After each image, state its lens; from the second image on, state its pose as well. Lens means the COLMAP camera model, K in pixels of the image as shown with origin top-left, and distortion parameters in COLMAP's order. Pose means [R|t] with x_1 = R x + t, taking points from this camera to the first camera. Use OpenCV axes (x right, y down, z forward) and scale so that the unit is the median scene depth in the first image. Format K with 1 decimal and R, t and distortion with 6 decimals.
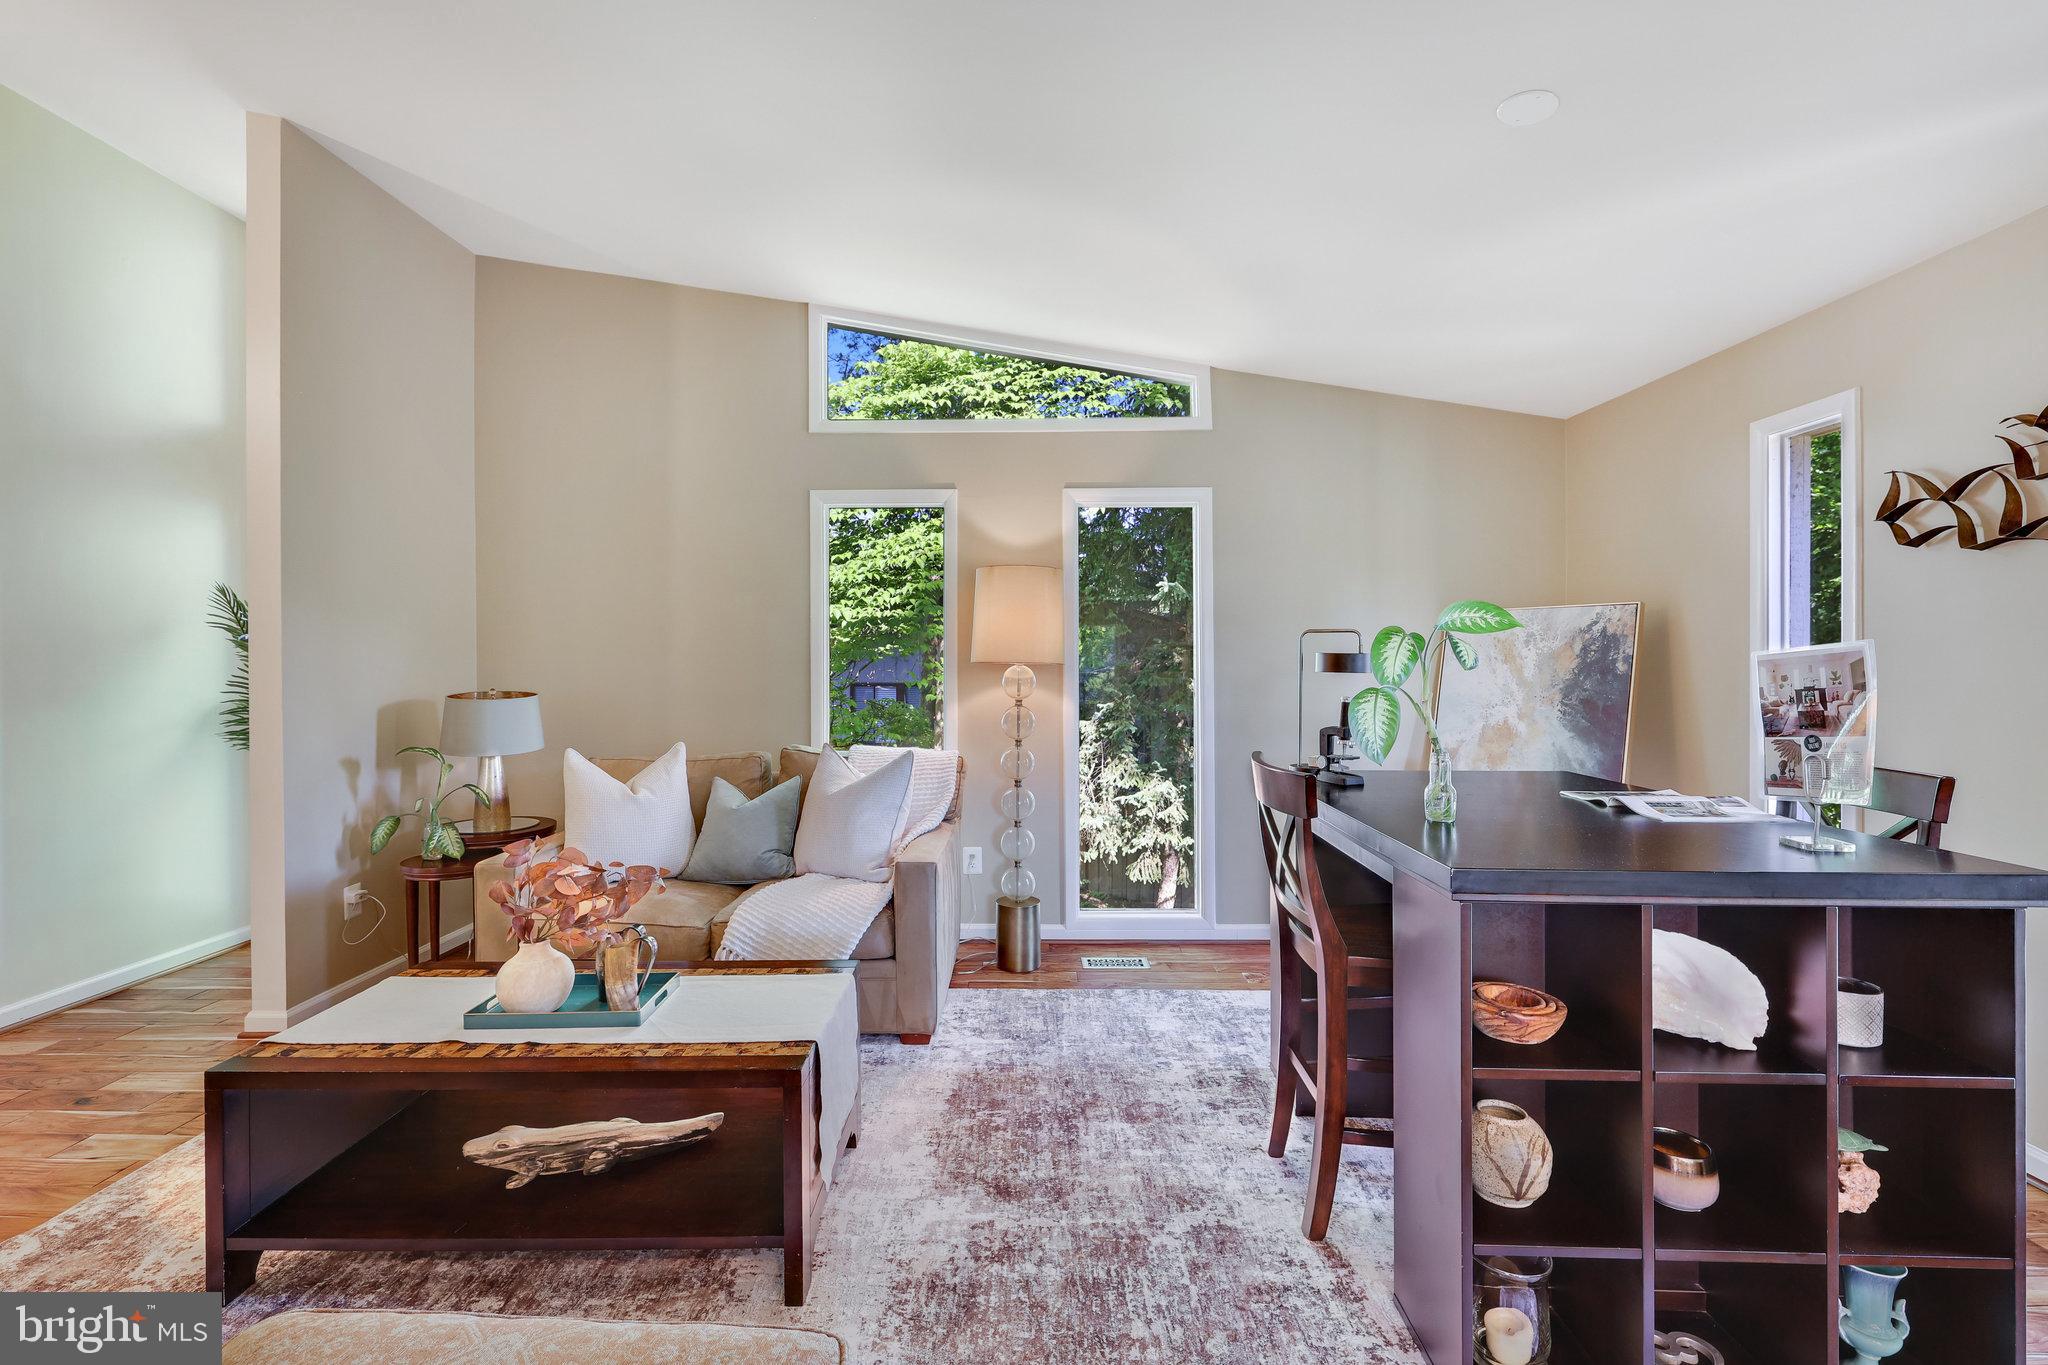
lens RADIAL K [[882.5, 0, 1018.8], [0, 882.5, 665.3], [0, 0, 1]] dist [-0.002061, 0.000189]
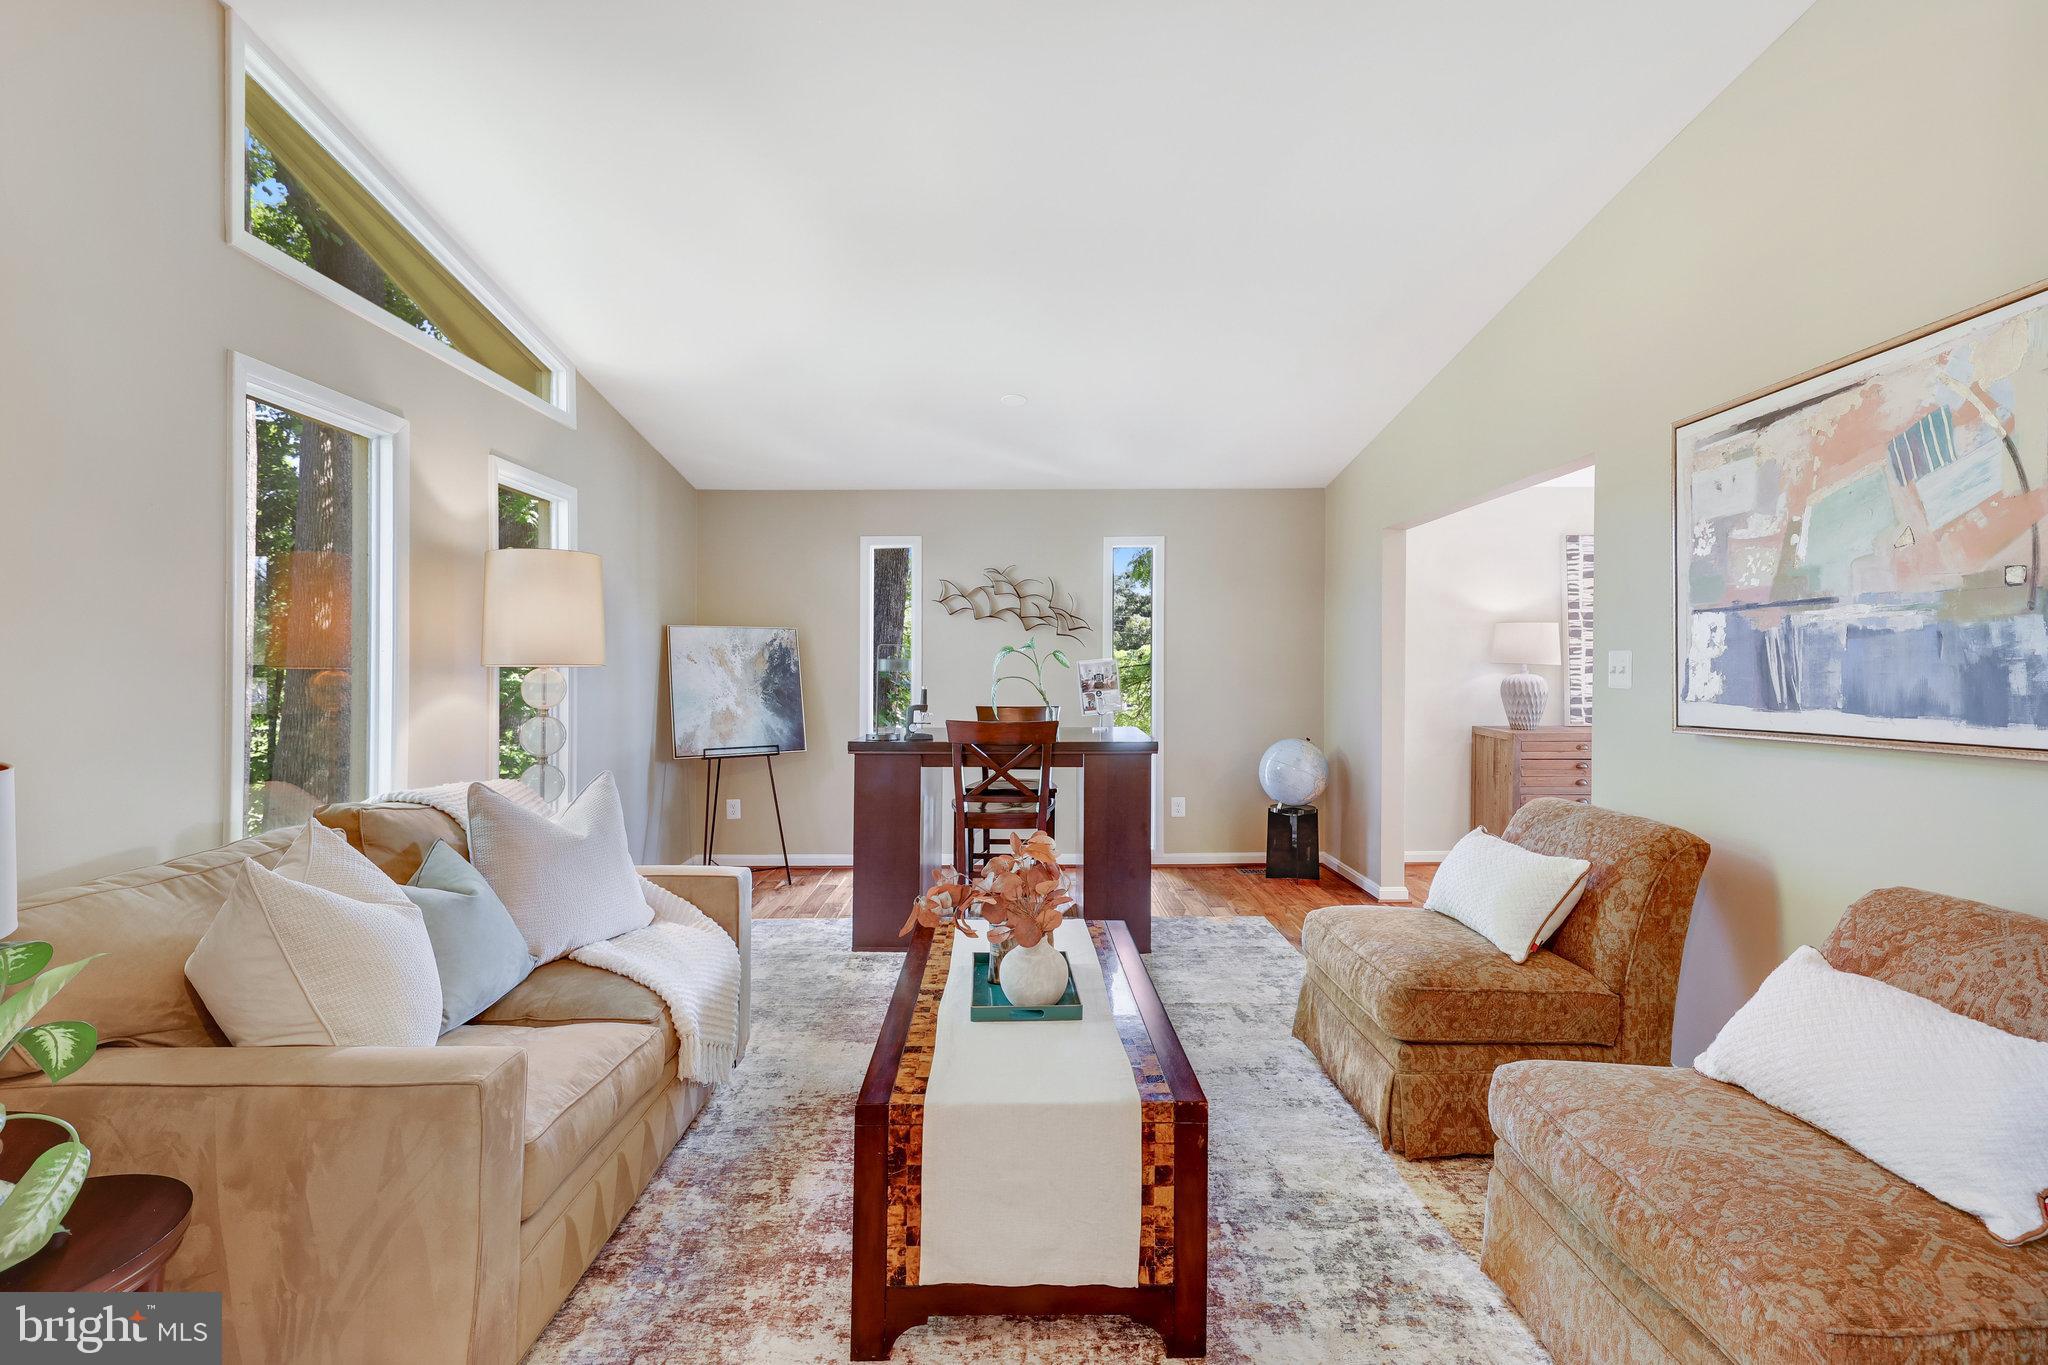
lens RADIAL K [[882.5, 0, 1018.8], [0, 882.5, 665.3], [0, 0, 1]] dist [-0.002061, 0.000189]
pose [[-0.003824, 0.003857, 0.999985, -0.898494], [0.004551, 0.999982, -0.003840, 0.003891], [-0.999982, 0.004536, -0.003841, 0.585504]]
